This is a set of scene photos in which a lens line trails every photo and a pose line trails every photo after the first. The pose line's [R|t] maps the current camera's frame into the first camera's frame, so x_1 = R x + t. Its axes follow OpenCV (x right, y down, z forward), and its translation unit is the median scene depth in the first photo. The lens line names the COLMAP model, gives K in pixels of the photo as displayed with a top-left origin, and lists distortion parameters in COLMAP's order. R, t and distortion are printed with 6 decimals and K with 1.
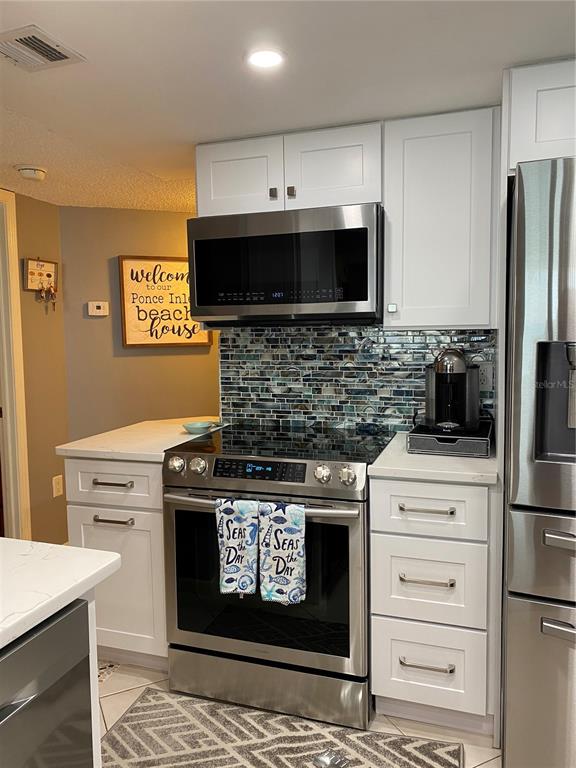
lens RADIAL K [[590.9, 0, 288.0], [0, 590.9, 384.0], [0, 0, 1]] dist [0.007003, -0.000456]
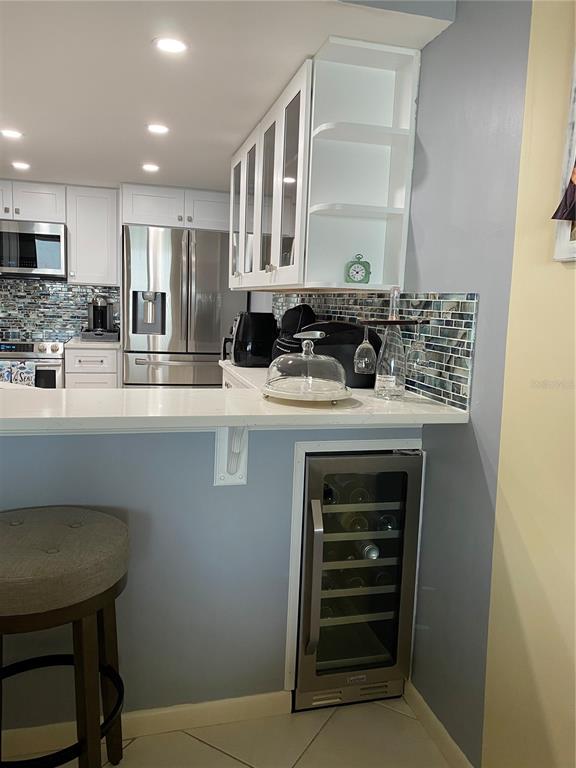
lens RADIAL K [[590.9, 0, 288.0], [0, 590.9, 384.0], [0, 0, 1]] dist [0.007003, -0.000456]
pose [[0.834681, -0.028594, 0.549991, -0.347060], [-0.003050, 0.998396, 0.056536, 0.140462], [-0.550726, -0.048867, 0.833255, -1.190395]]
